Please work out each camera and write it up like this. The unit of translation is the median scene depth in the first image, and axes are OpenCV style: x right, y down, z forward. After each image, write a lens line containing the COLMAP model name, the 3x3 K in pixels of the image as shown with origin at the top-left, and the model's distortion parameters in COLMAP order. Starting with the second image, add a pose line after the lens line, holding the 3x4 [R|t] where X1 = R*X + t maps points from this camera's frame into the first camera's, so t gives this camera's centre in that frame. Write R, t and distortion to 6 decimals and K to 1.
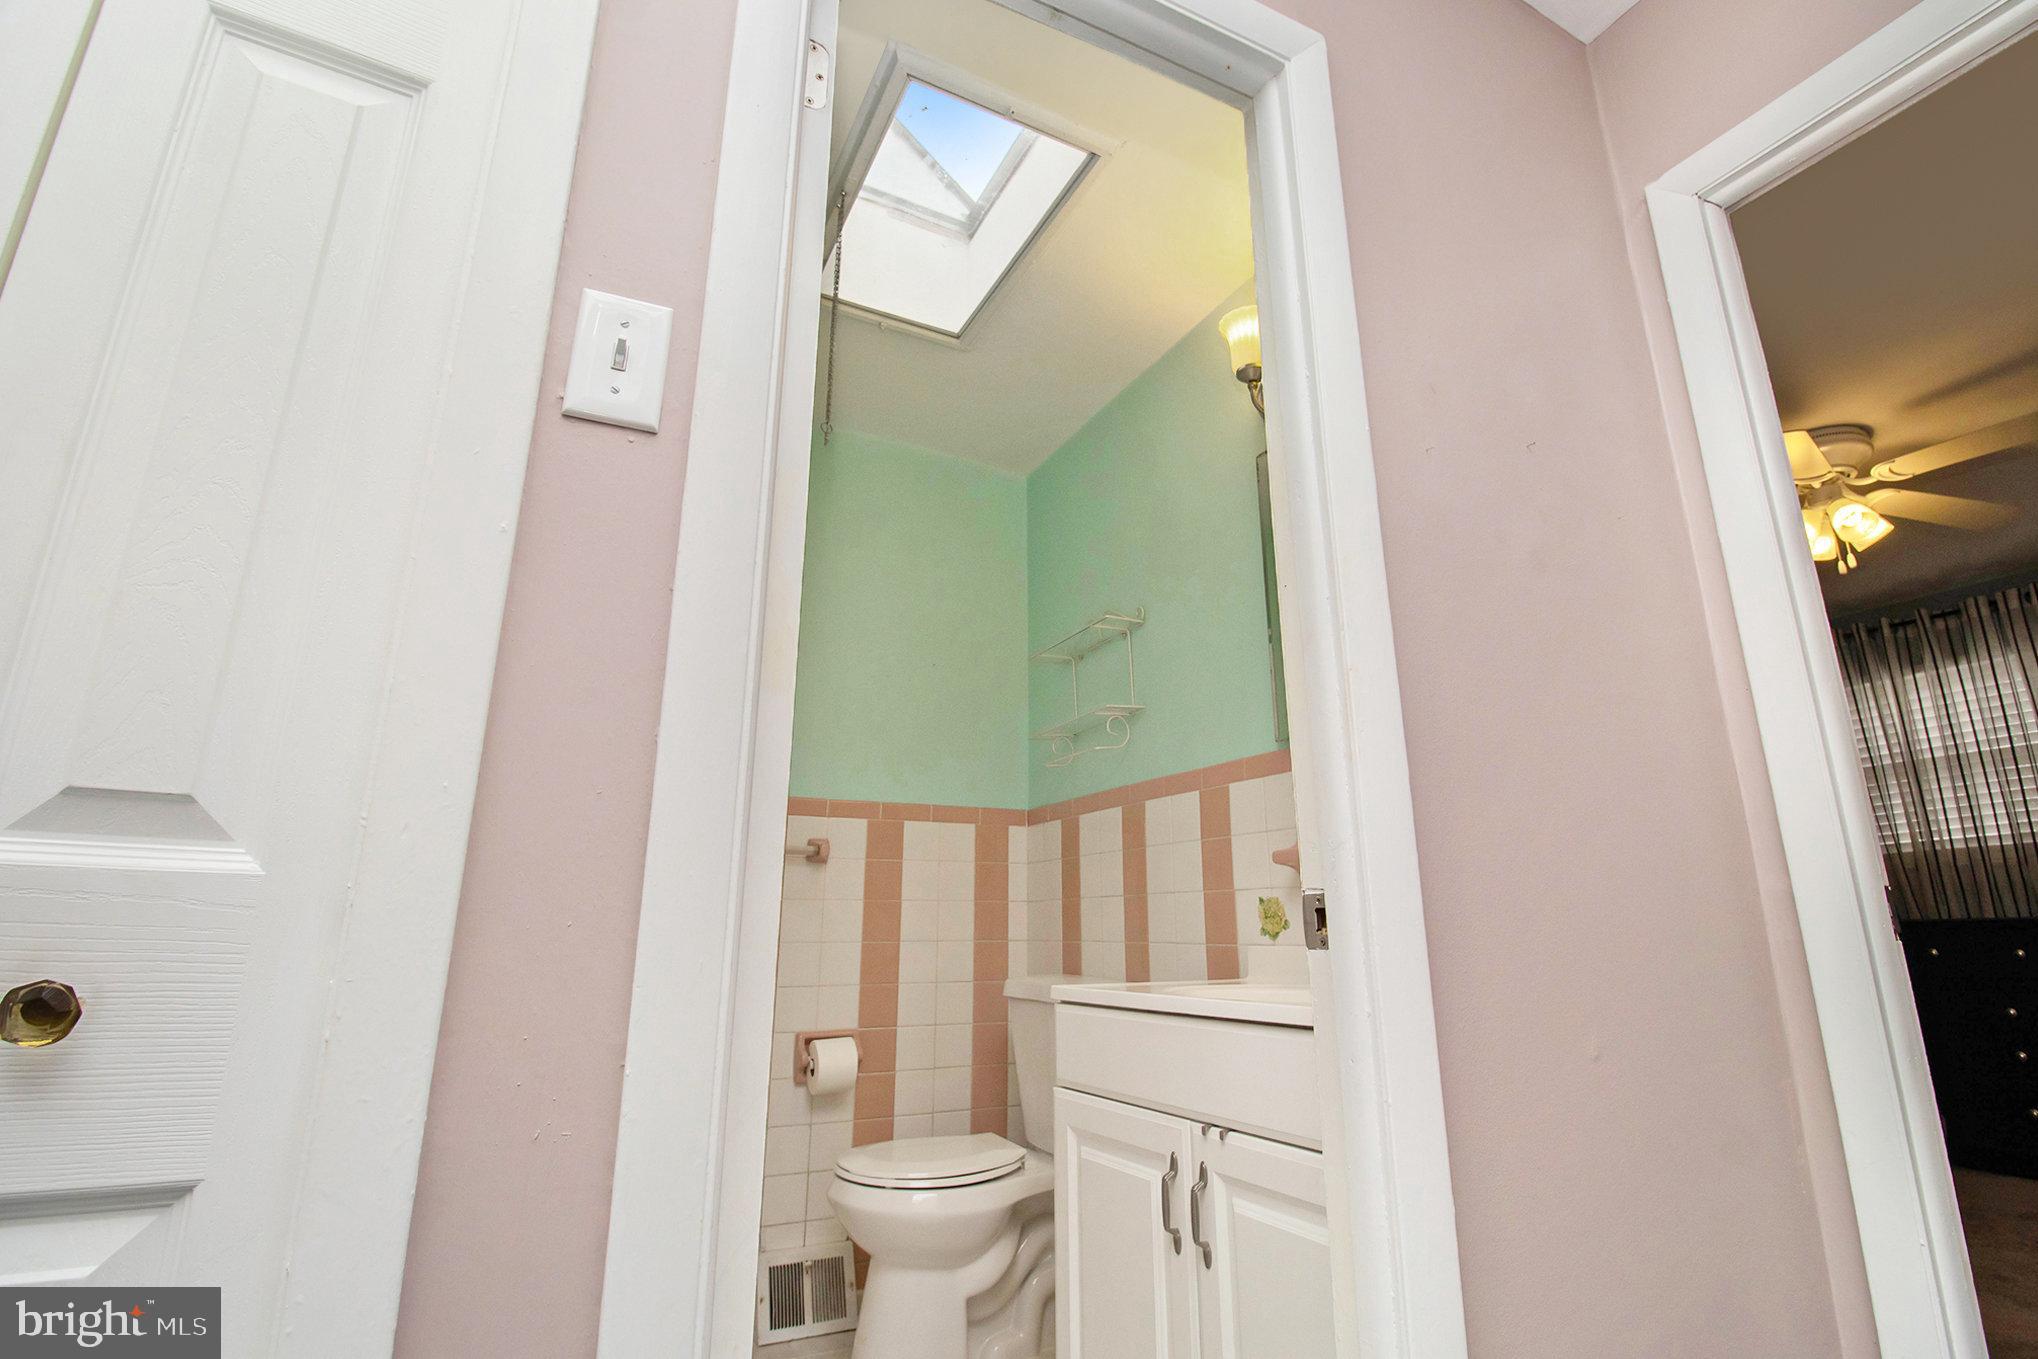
lens RADIAL K [[976.5, 0, 1023.4], [0, 976.5, 627.1], [0, 0, 1]] dist [0.001367, -0.013648]
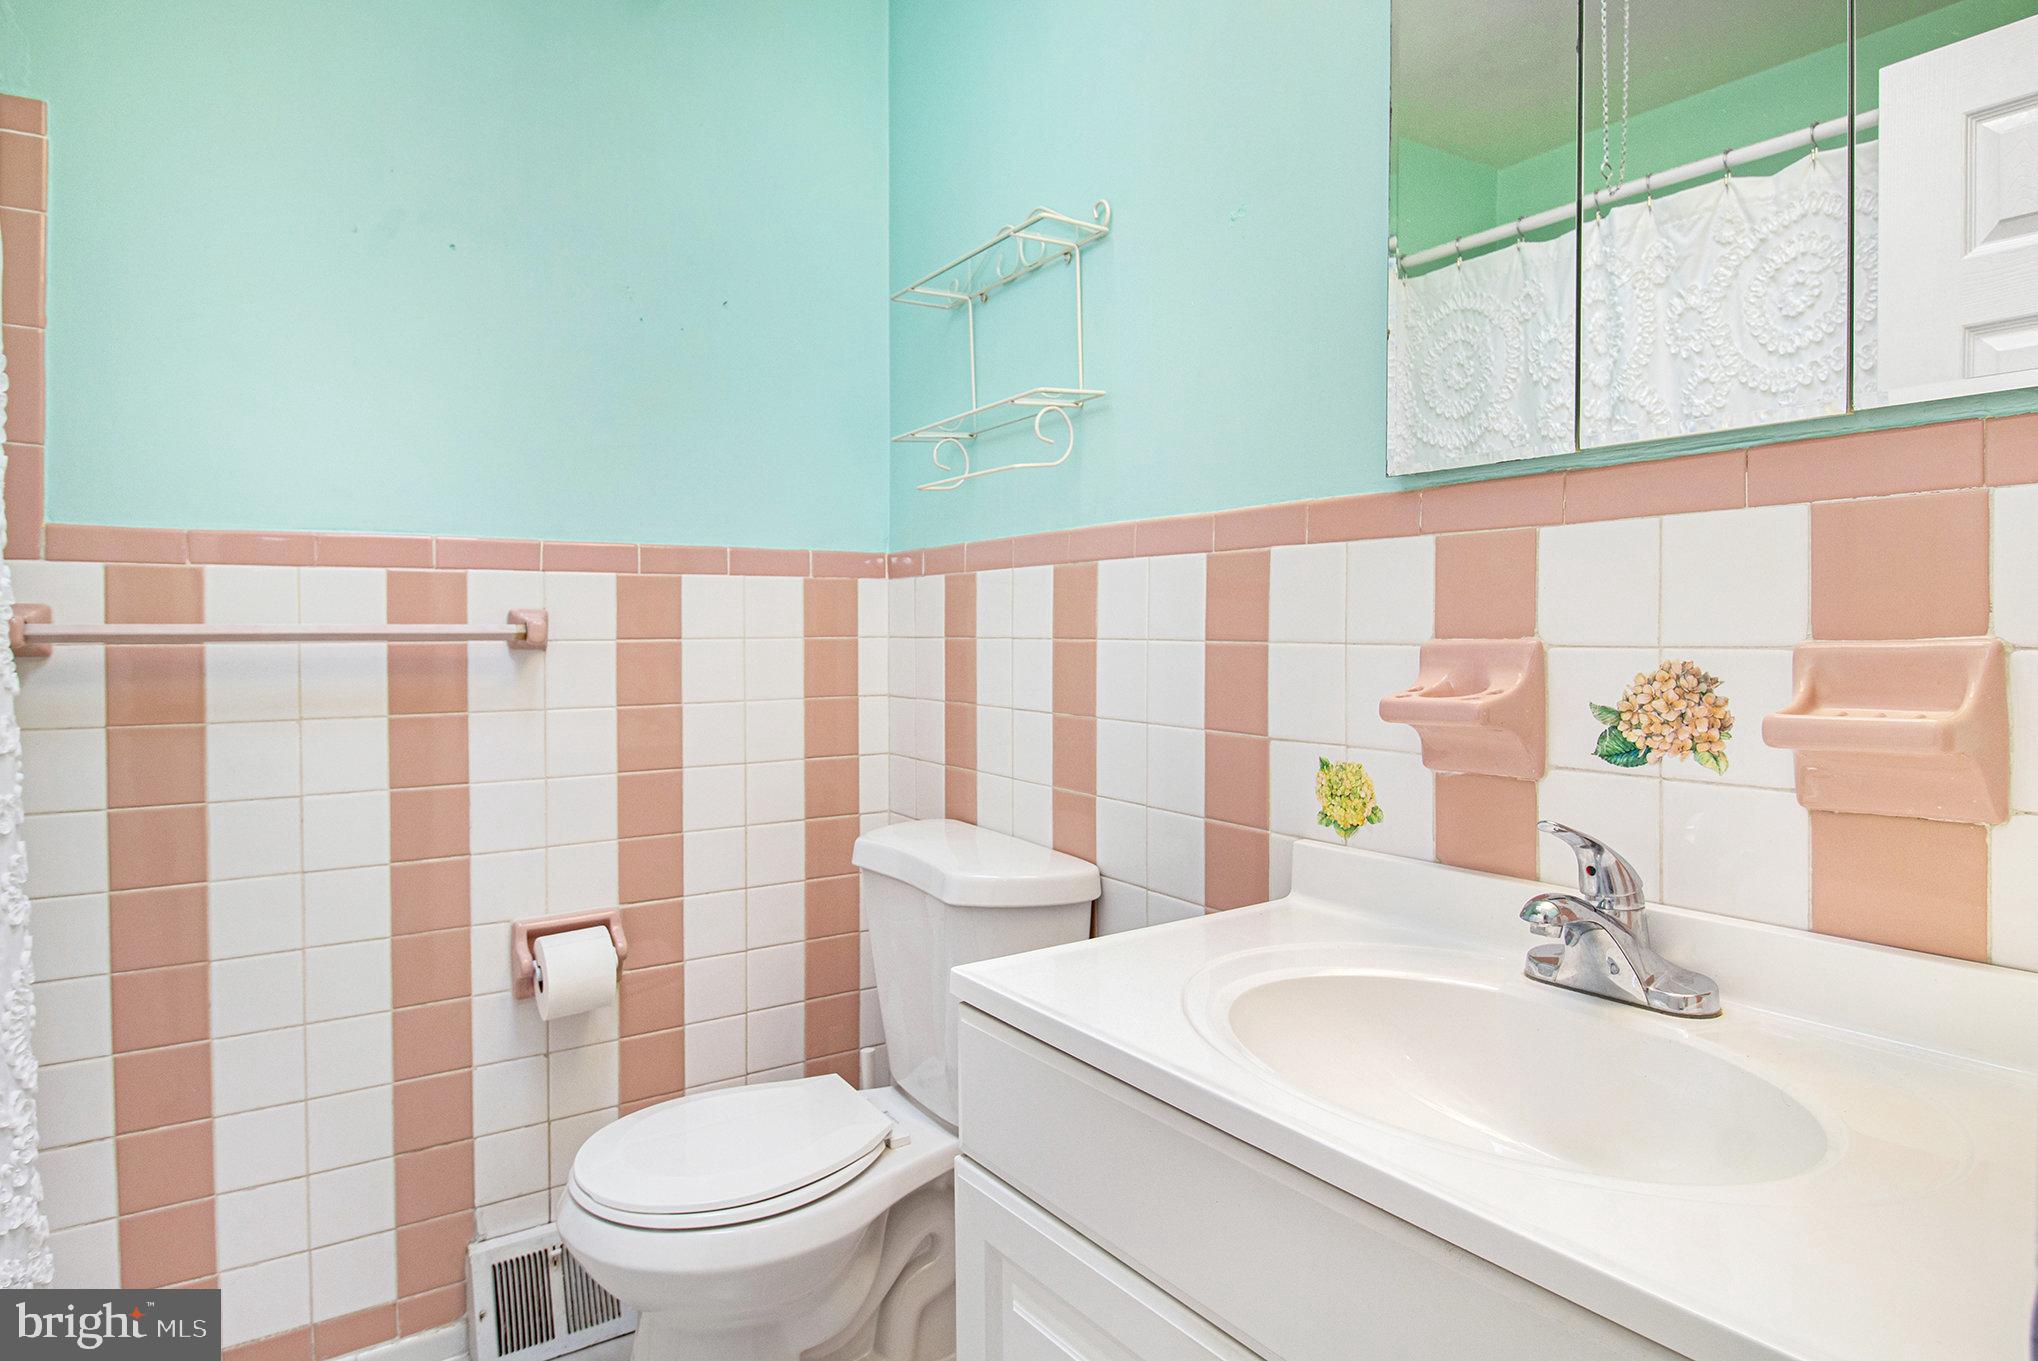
lens RADIAL K [[1135.9, 0, 1019.0], [0, 1135.9, 680.5], [0, 0, 1]] dist [-0.009853, -0.000701]
pose [[0.992135, -0.003243, 0.125131, -0.005248], [-0.038758, 0.942577, 0.331733, 0.023441], [-0.119022, -0.333974, 0.935038, 0.339679]]
